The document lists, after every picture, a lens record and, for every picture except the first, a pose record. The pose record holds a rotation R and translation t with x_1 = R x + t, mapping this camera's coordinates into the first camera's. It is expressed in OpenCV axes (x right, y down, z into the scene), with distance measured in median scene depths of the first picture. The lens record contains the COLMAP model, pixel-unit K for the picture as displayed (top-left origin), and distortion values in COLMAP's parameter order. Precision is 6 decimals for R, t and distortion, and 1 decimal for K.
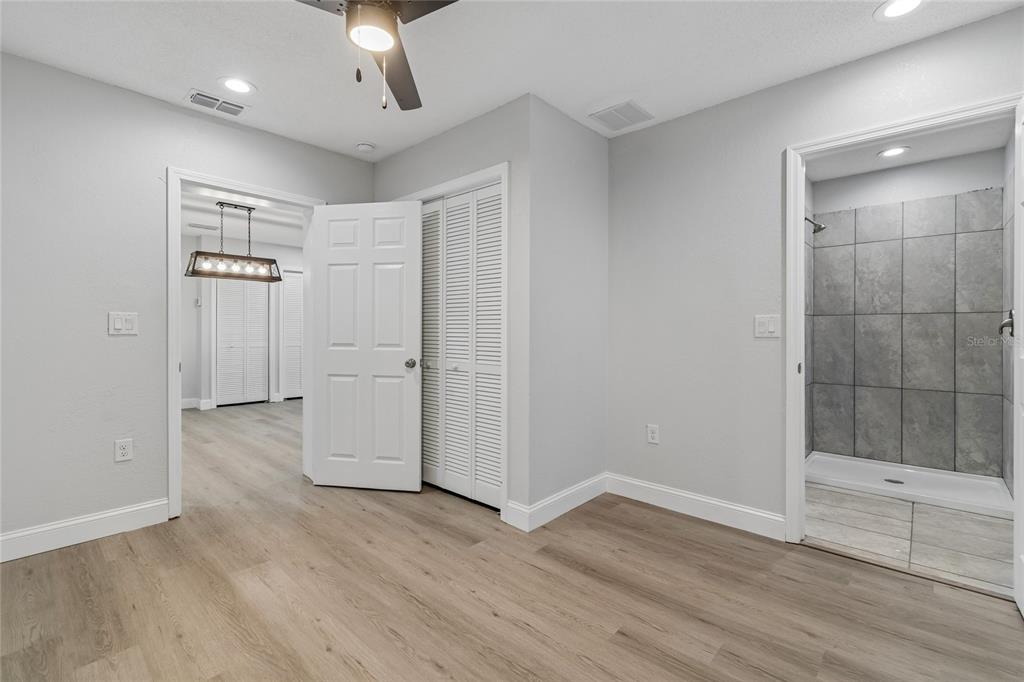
lens RADIAL K [[453.4, 0, 513.8], [0, 453.4, 332.7], [0, 0, 1]] dist [0.002010, -0.001827]
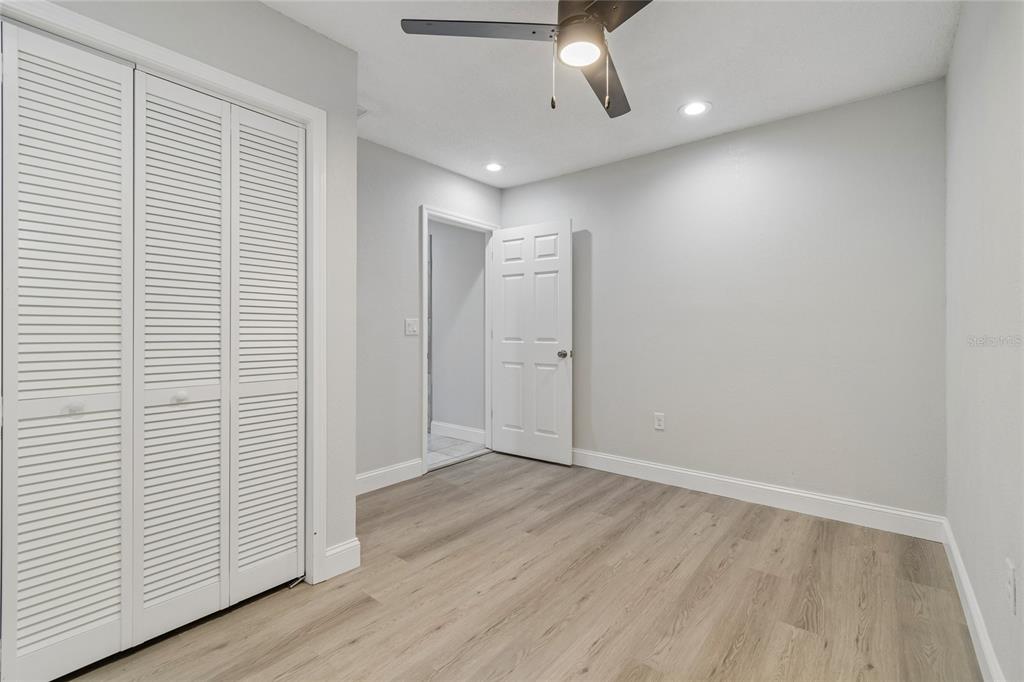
lens RADIAL K [[453.4, 0, 517.1], [0, 453.4, 326.1], [0, 0, 1]] dist [0.002010, -0.001827]
pose [[-0.057378, 0.012083, 0.998279, -1.015809], [0.015453, 0.999818, -0.011214, 0.005367], [-0.998233, 0.014783, -0.057554, 0.904992]]
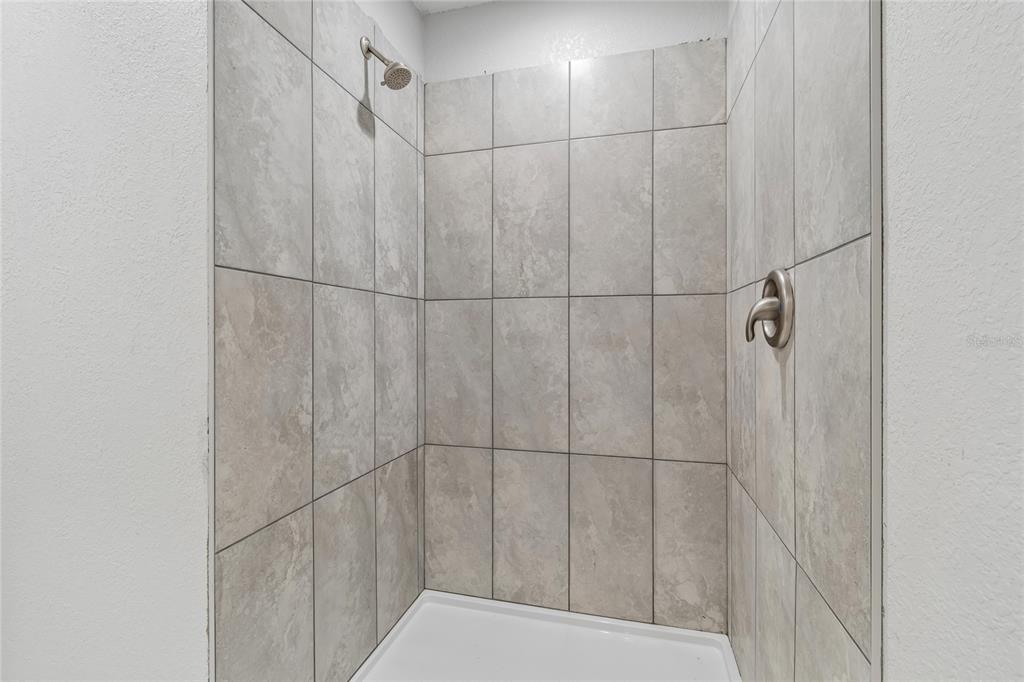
lens RADIAL K [[453.4, 0, 510.5], [0, 453.4, 336.7], [0, 0, 1]] dist [0.002010, -0.001827]
pose [[0.890407, -0.005842, 0.455128, 0.579350], [0.004181, 0.999980, 0.004658, -0.002191], [-0.455147, -0.002244, 0.890414, 0.598553]]
